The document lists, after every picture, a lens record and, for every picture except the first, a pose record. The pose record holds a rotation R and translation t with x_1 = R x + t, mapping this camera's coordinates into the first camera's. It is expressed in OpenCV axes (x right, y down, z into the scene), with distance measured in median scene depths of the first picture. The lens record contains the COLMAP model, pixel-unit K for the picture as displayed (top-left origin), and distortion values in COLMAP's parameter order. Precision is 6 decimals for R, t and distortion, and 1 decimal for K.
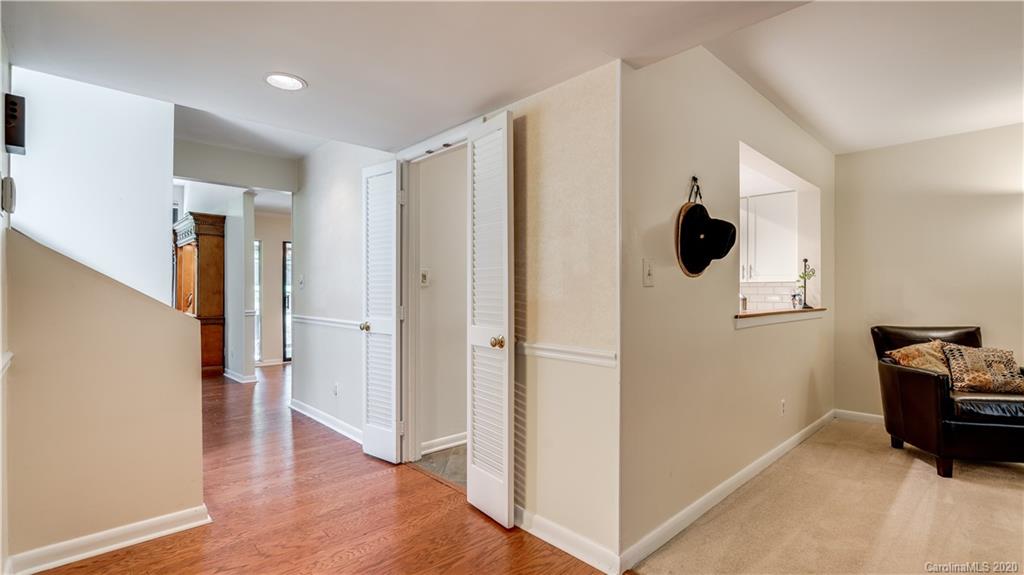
lens RADIAL K [[468.5, 0, 512.0], [0, 468.5, 287.5], [0, 0, 1]] dist [0.001114, 0.000148]
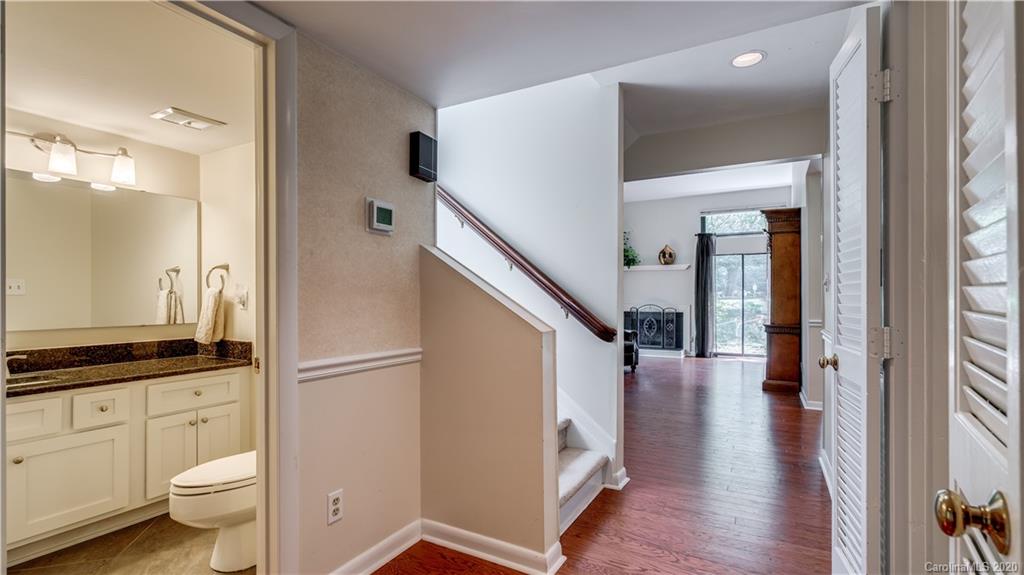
lens RADIAL K [[465.8, 0, 514.2], [0, 465.8, 297.4], [0, 0, 1]] dist [0.001952, 0.000622]
pose [[0.305073, -0.000453, -0.952329, 0.039139], [0.010277, 0.999943, 0.002817, 0.002477], [0.952273, -0.010646, 0.305061, 0.246194]]
